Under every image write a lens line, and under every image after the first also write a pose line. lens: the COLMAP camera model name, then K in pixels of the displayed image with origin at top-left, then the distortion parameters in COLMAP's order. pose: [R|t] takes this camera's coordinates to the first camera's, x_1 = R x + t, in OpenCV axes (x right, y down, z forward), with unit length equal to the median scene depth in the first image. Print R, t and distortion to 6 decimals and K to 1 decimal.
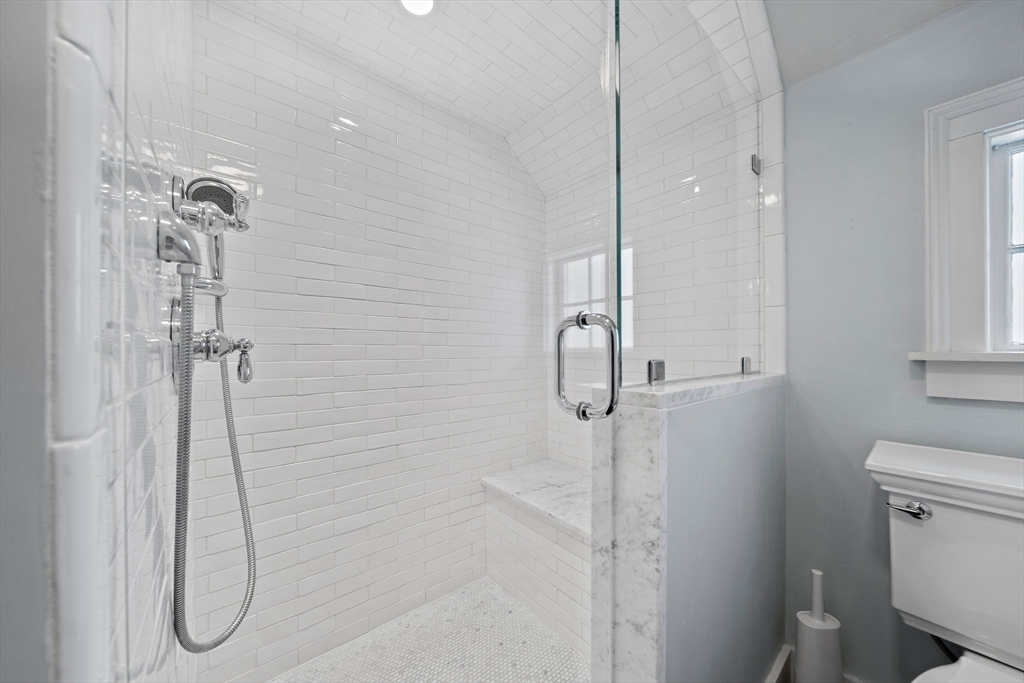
lens RADIAL K [[353.1, 0, 513.3], [0, 353.1, 339.9], [0, 0, 1]] dist [-0.007963, 0.000138]
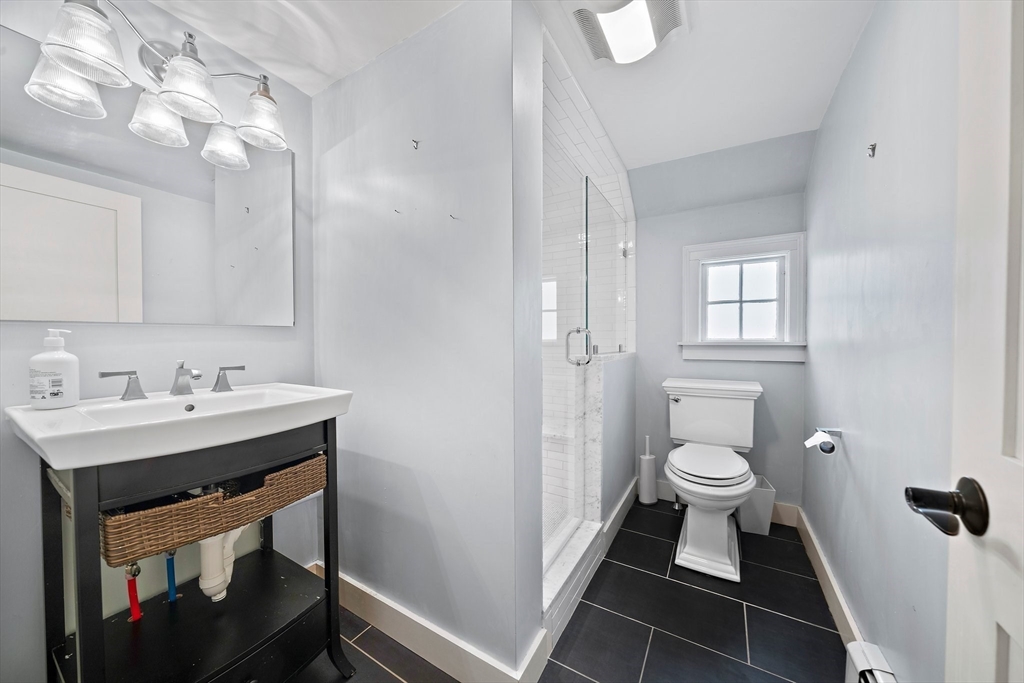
lens RADIAL K [[350.3, 0, 512.0], [0, 350.3, 341.5], [0, 0, 1]] dist [-0.004693, 0.000062]
pose [[0.944323, -0.006875, 0.328947, -0.898471], [0.000547, 0.999813, 0.019325, -0.017202], [-0.329018, -0.018069, 0.944151, -1.075924]]
